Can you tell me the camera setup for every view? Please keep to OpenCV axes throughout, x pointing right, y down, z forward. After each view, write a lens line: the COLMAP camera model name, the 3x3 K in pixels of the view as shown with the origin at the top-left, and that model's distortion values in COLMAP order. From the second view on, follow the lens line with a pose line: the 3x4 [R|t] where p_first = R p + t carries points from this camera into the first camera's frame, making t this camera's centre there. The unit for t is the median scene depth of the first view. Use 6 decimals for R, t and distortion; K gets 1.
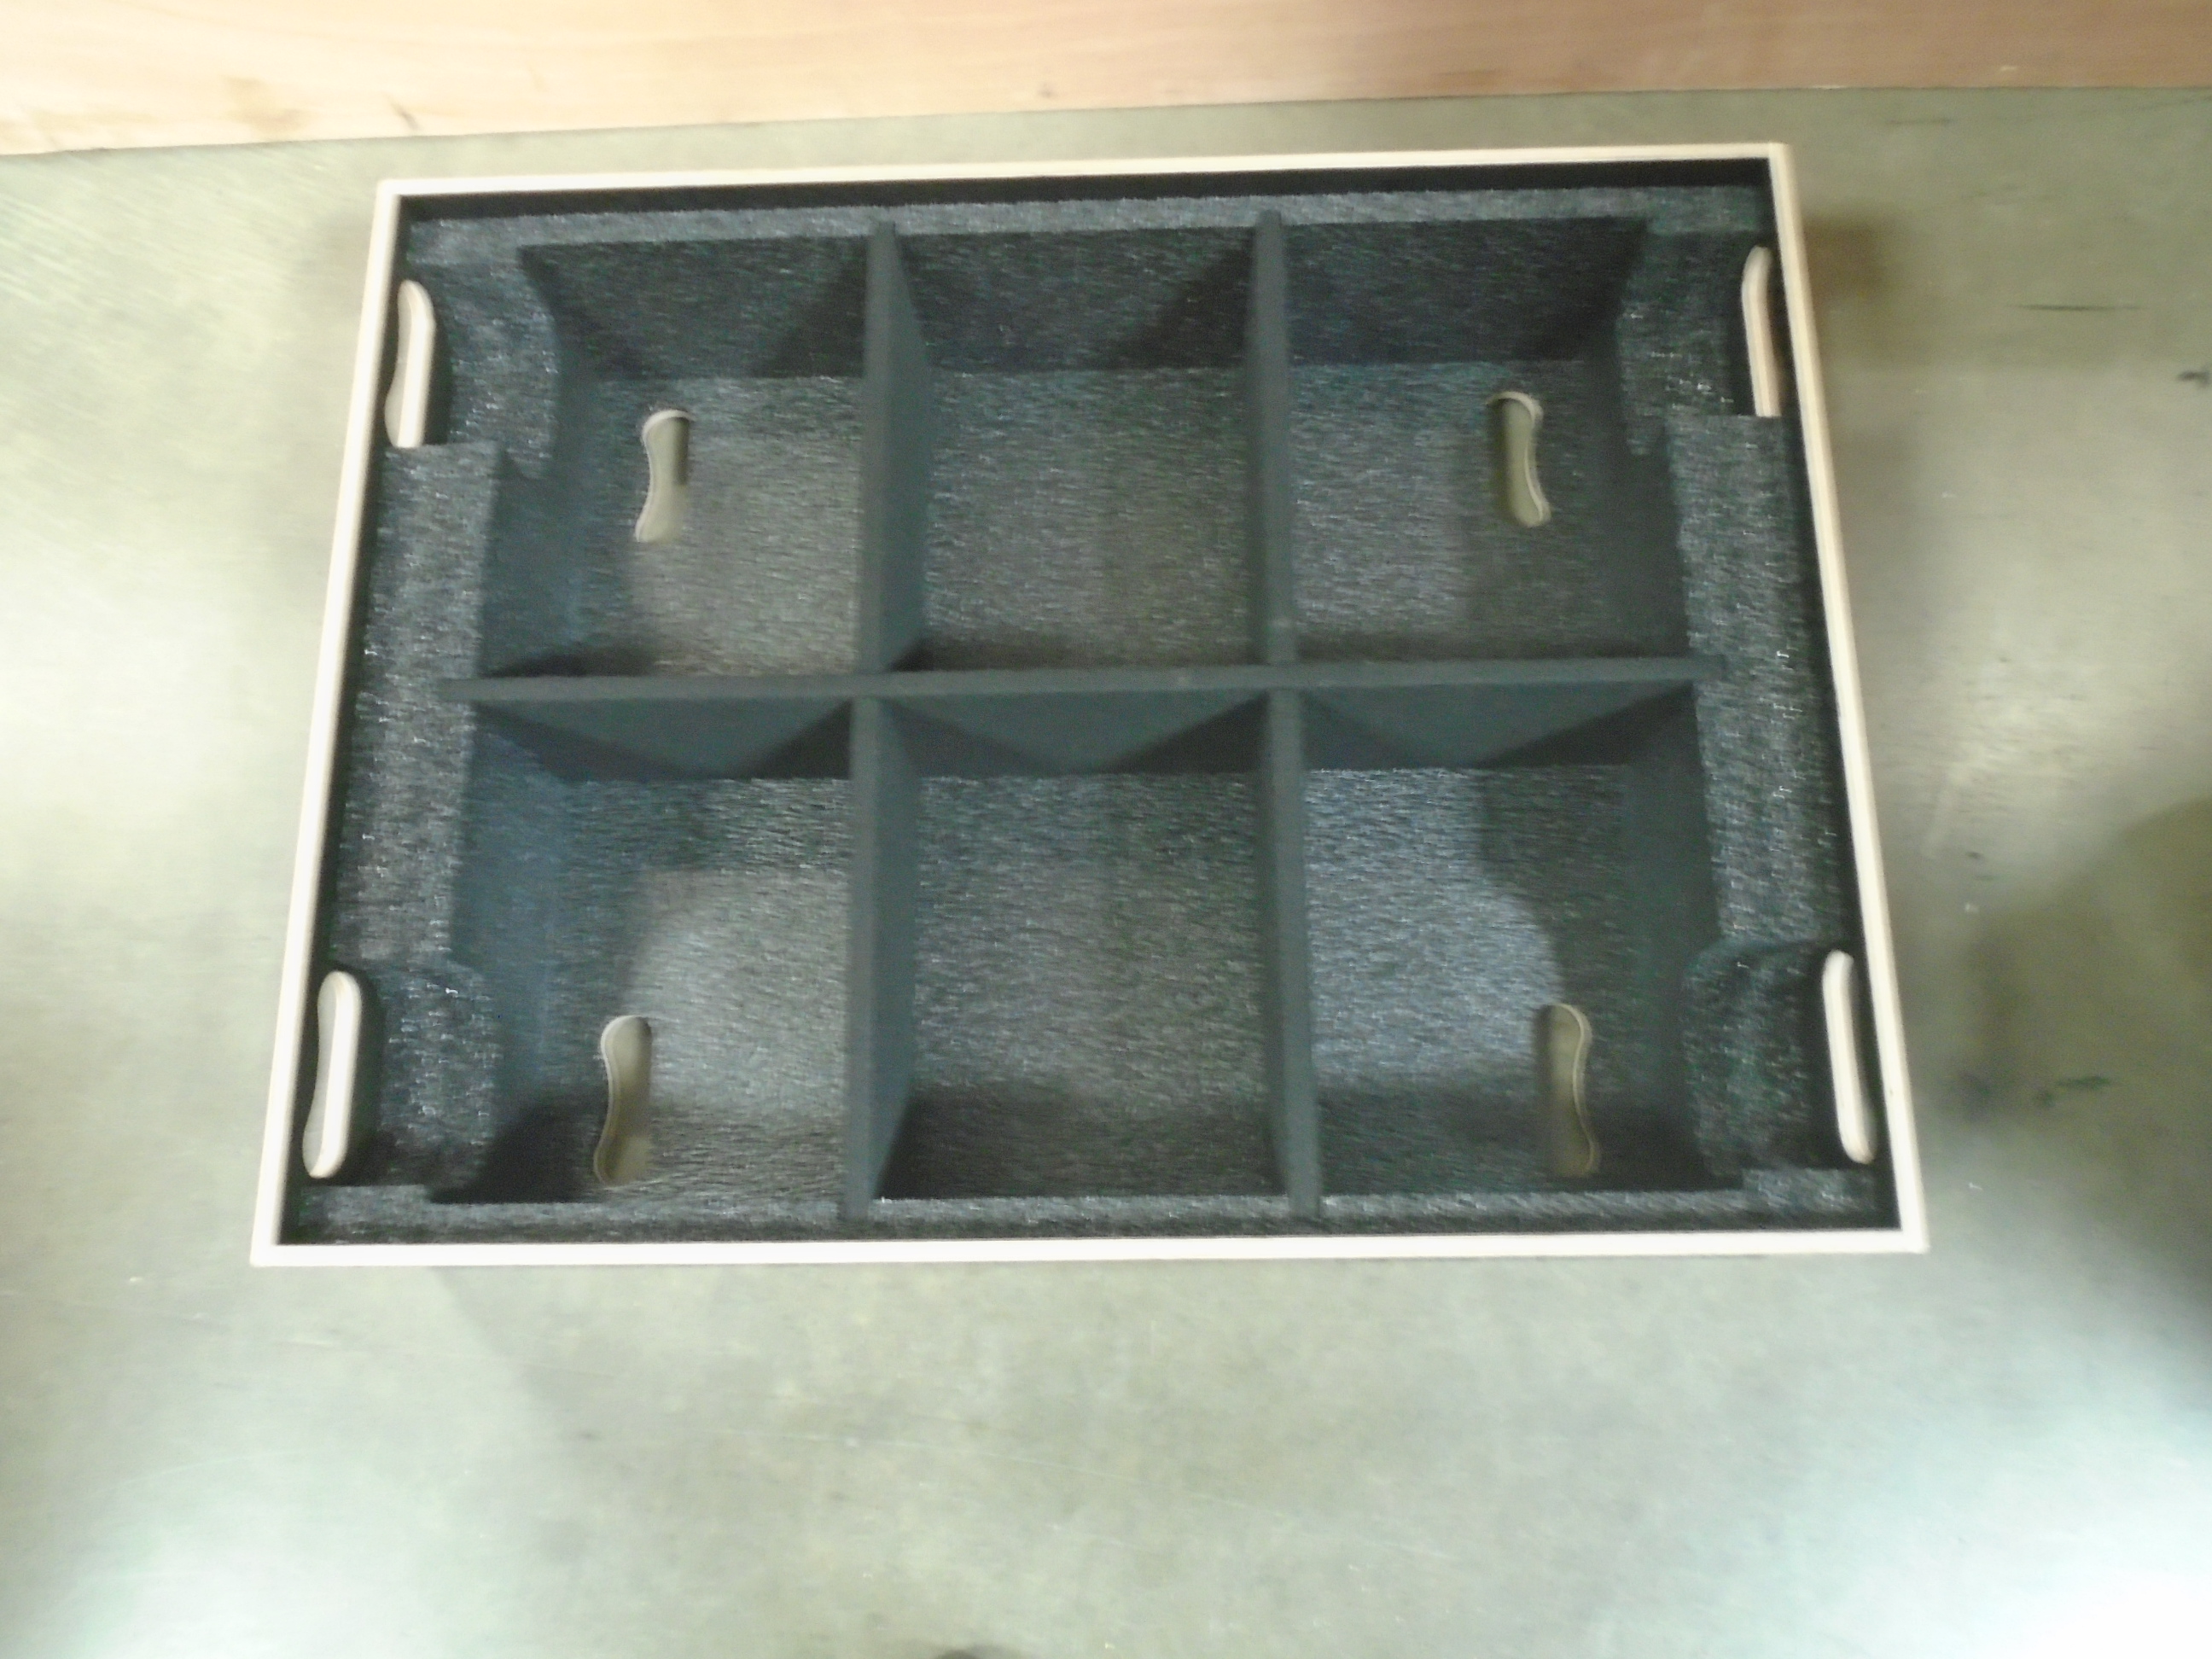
lens RADIAL K [[1707.9, 0, 1106.9], [0, 1707.9, 829.4], [0, 0, 1]] dist [-0.002694, -0.003236]
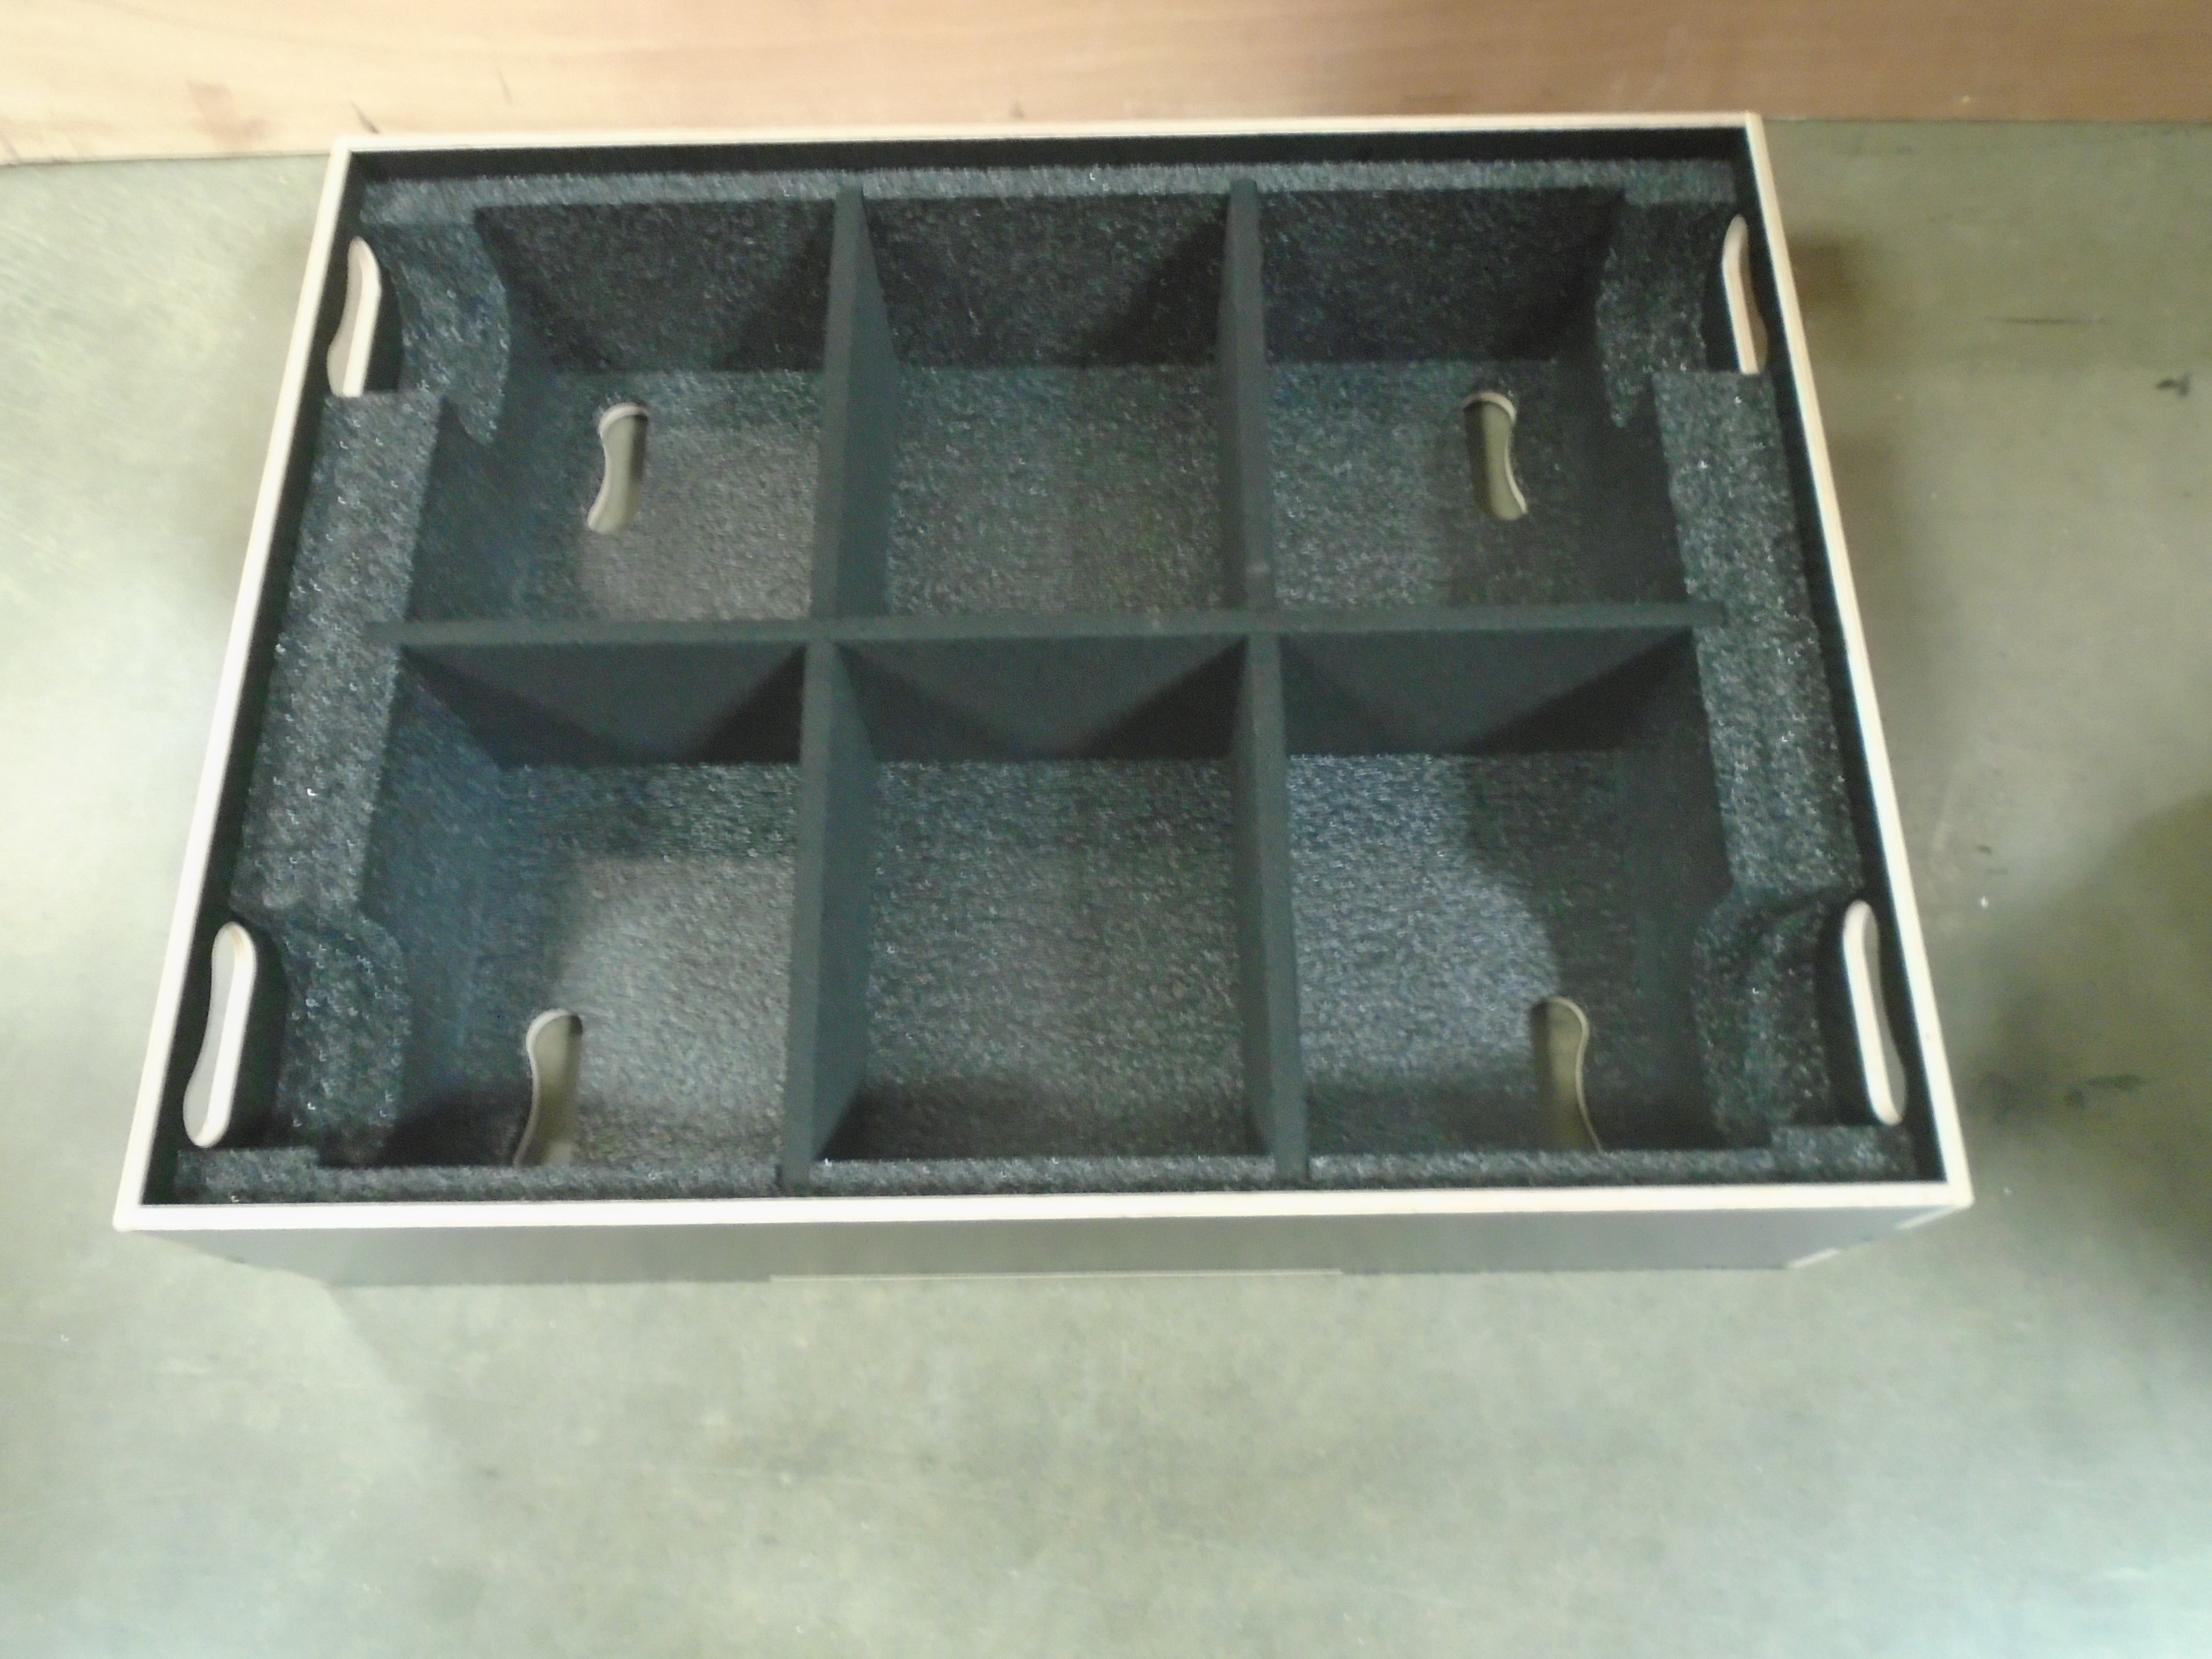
lens RADIAL K [[1707.9, 0, 1106.5], [0, 1707.9, 828.5], [0, 0, 1]] dist [-0.002694, -0.003236]
pose [[0.999788, 0.005304, 0.019901, -0.001330], [-0.002871, 0.992731, -0.120318, 0.125714], [-0.020395, 0.120236, 0.992536, 0.065962]]
